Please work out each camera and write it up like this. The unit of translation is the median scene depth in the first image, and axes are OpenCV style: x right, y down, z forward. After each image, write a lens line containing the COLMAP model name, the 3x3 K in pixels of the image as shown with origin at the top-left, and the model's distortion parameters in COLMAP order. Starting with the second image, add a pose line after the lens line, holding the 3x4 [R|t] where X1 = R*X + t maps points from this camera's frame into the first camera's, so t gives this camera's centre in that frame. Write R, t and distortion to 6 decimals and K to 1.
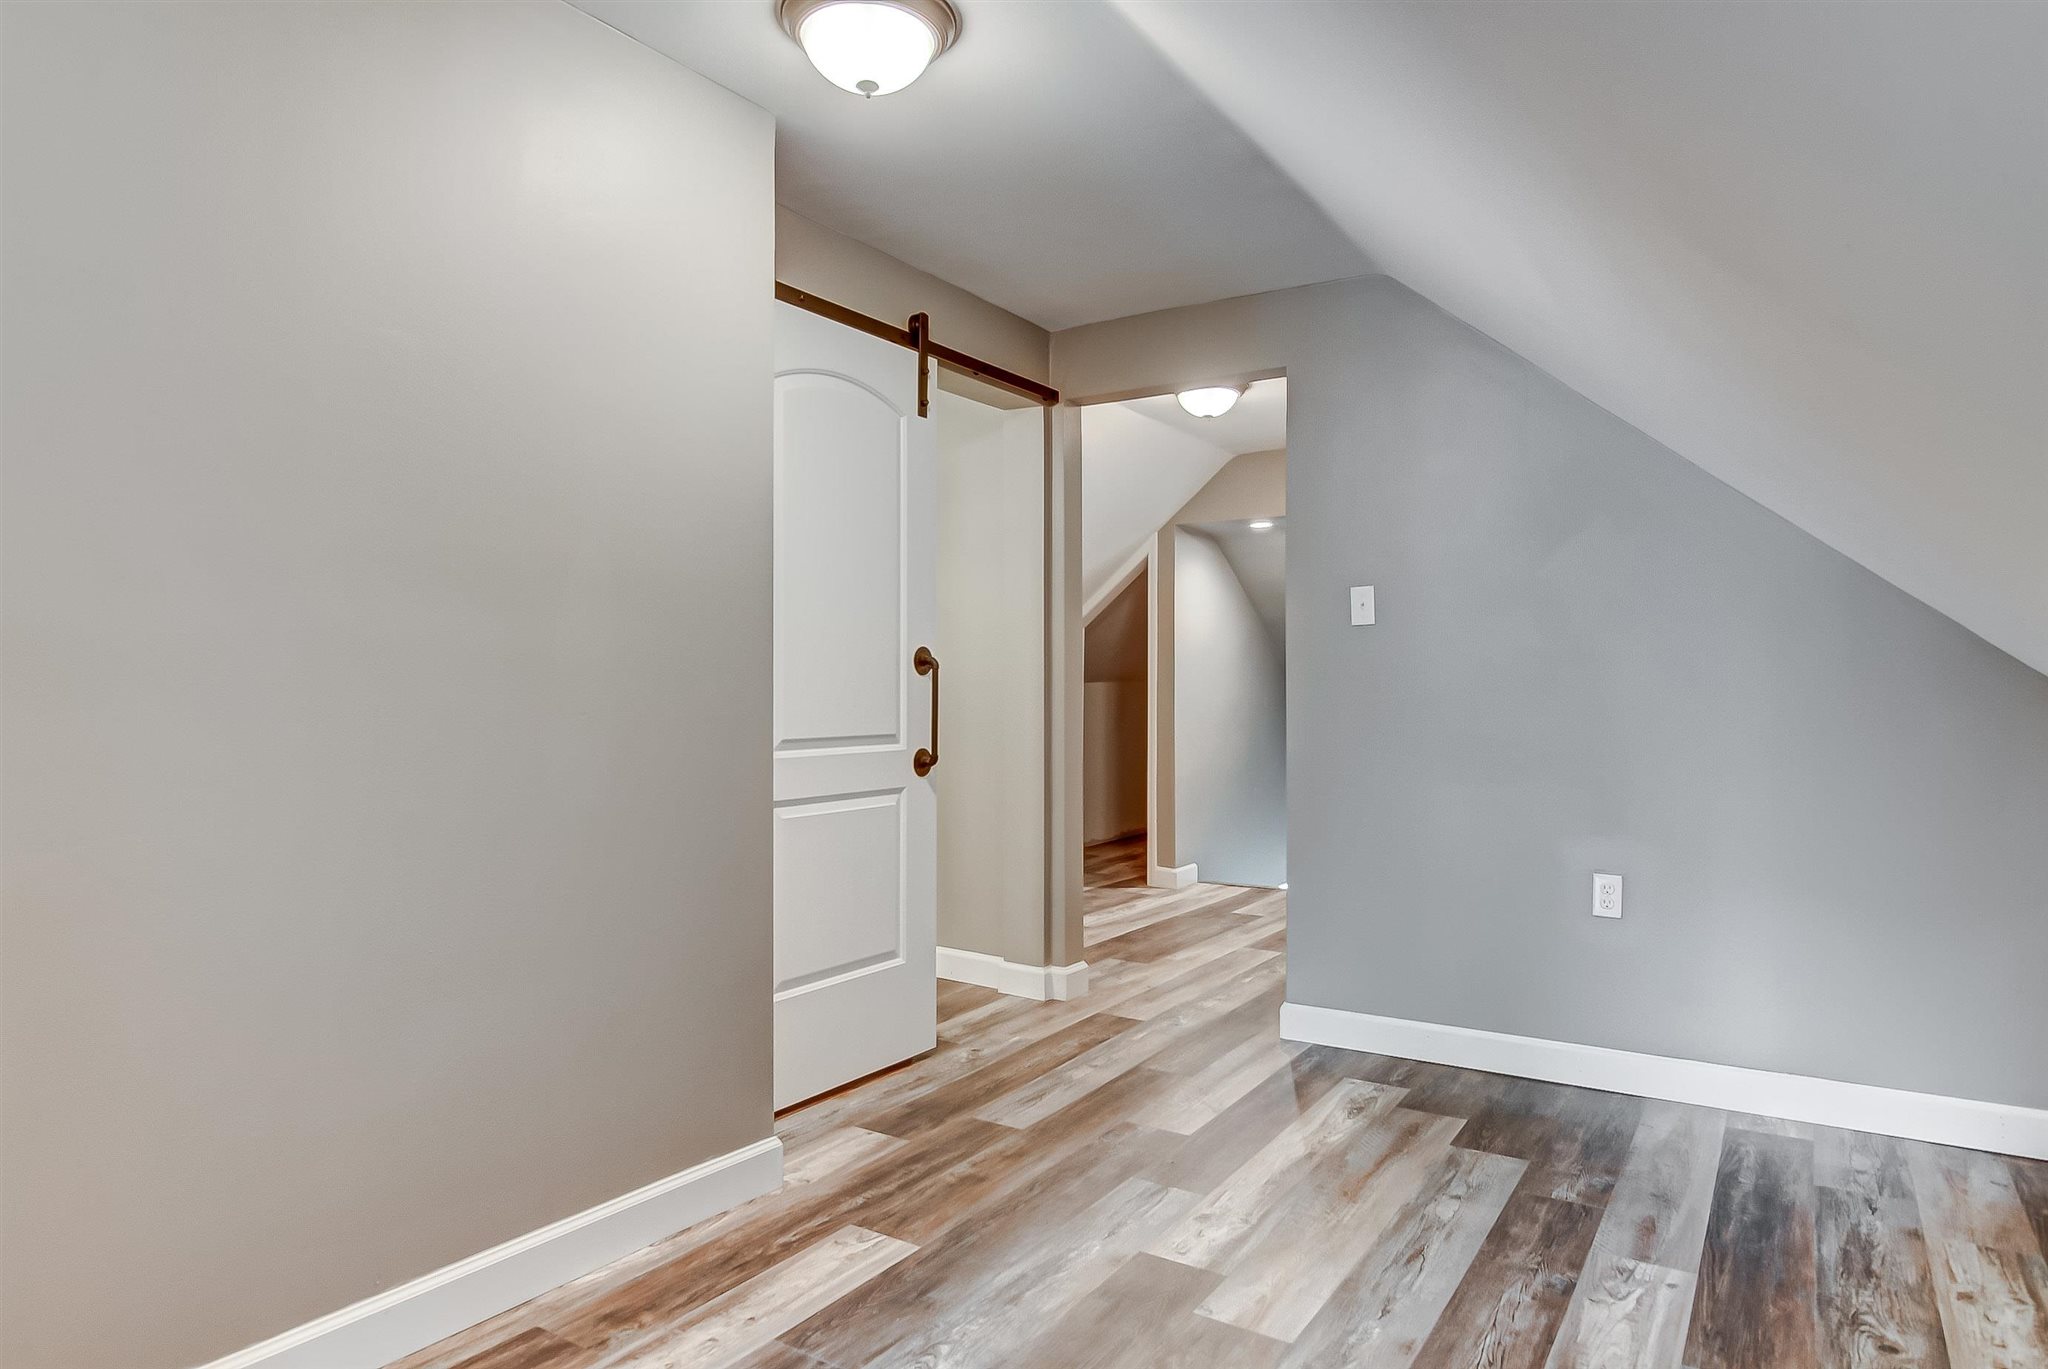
lens RADIAL K [[1214.8, 0, 1026.5], [0, 1214.8, 686.3], [0, 0, 1]] dist [0.001080, -0.000064]
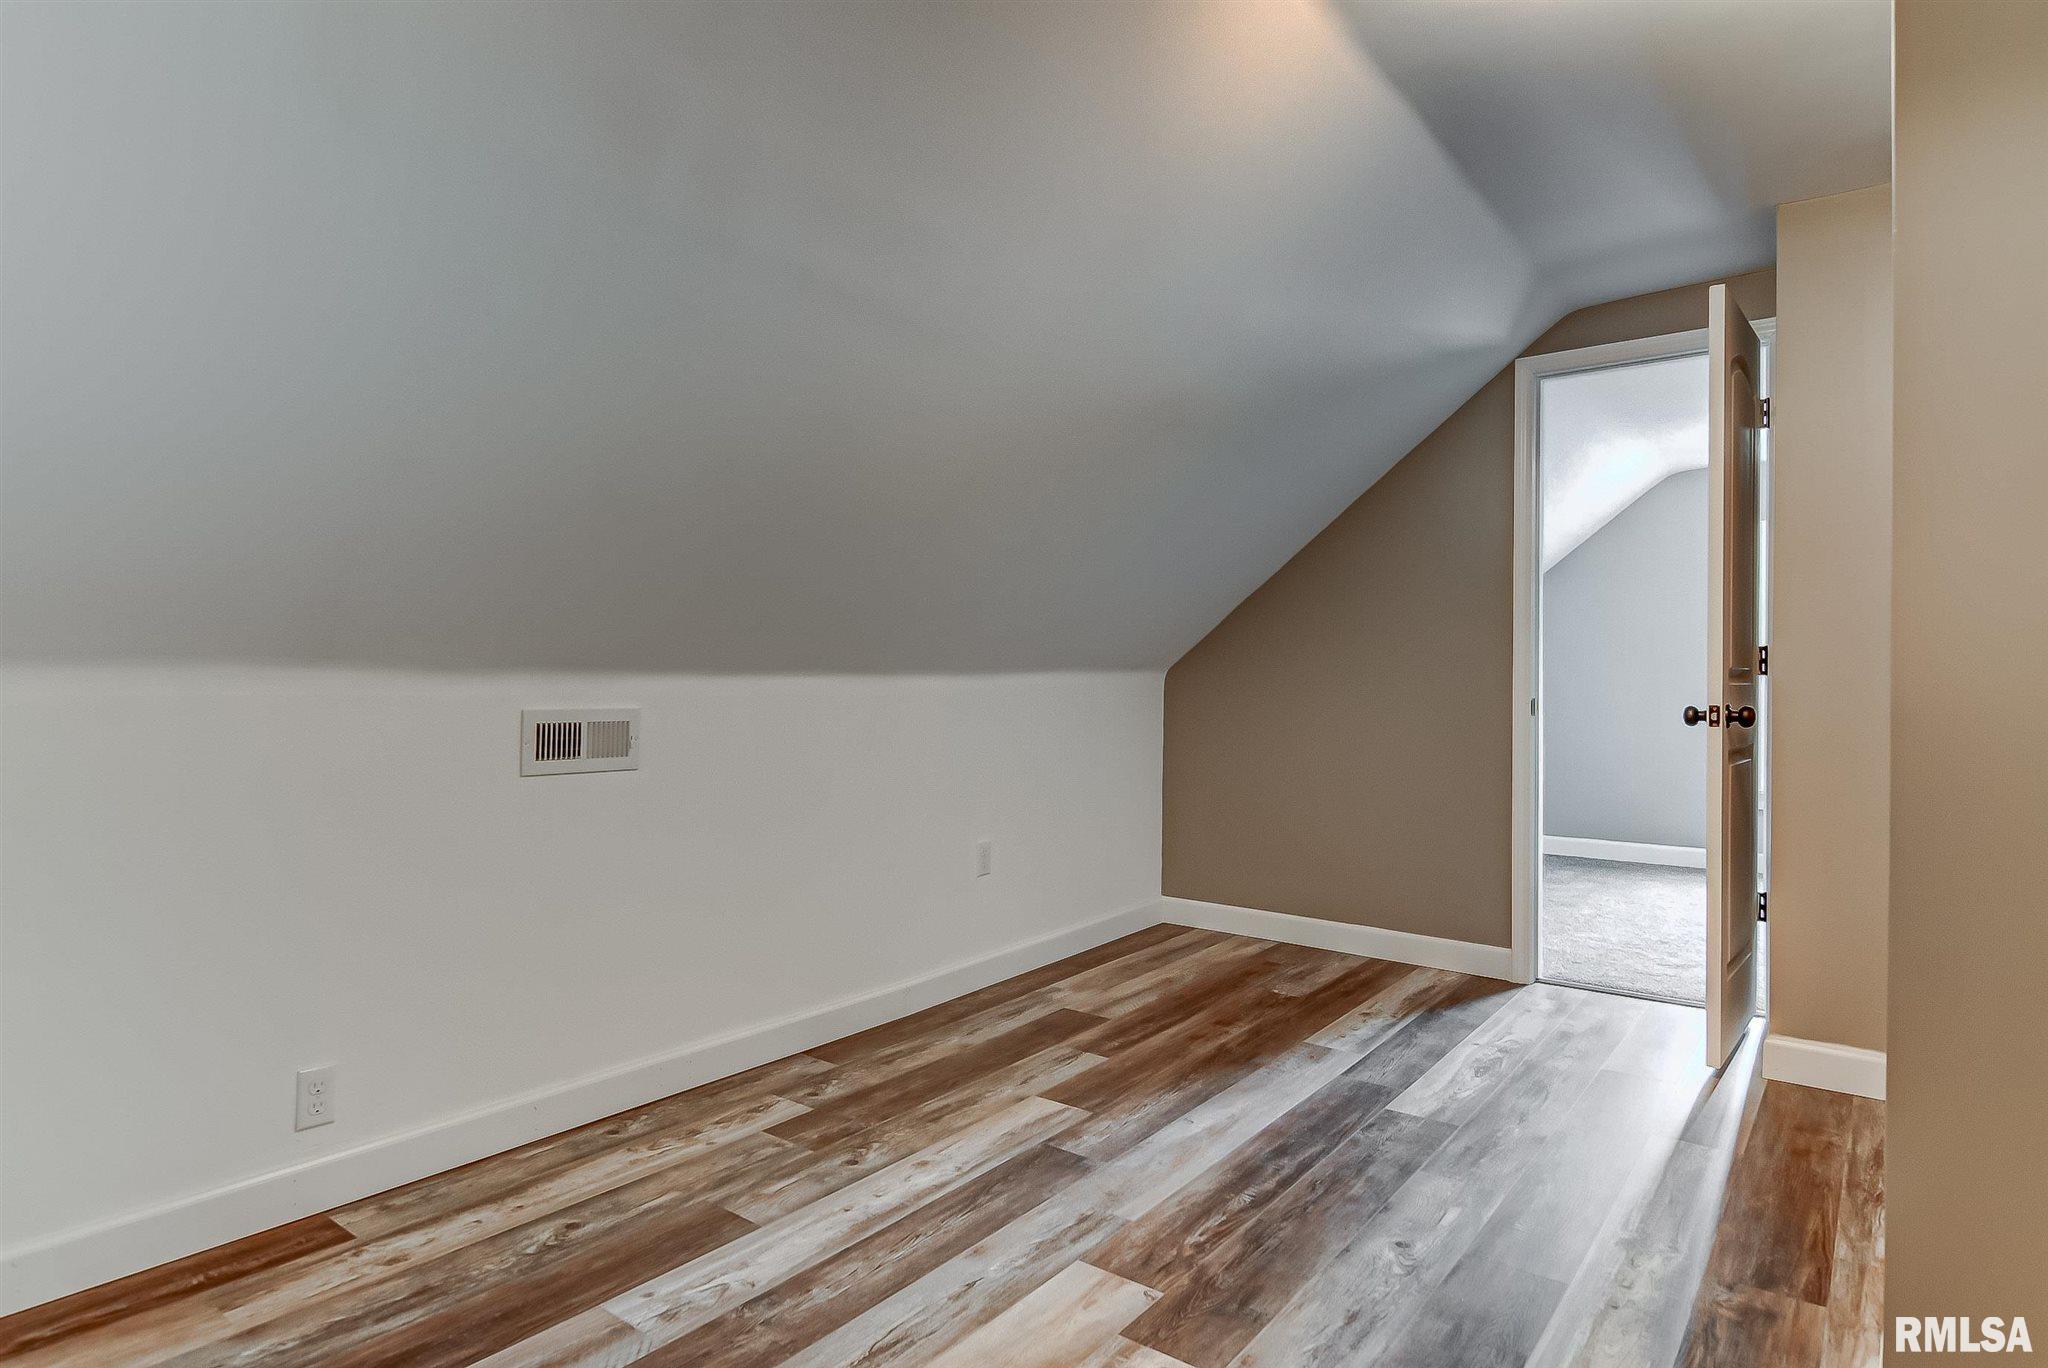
lens RADIAL K [[1093.0, 0, 1021.0], [0, 1093.0, 684.4], [0, 0, 1]] dist [0.000943, 0.000072]
pose [[-0.996648, -0.007697, 0.081443, 0.181937], [-0.007554, 0.999969, 0.002063, 0.015313], [-0.081456, 0.001441, -0.996676, 1.876869]]
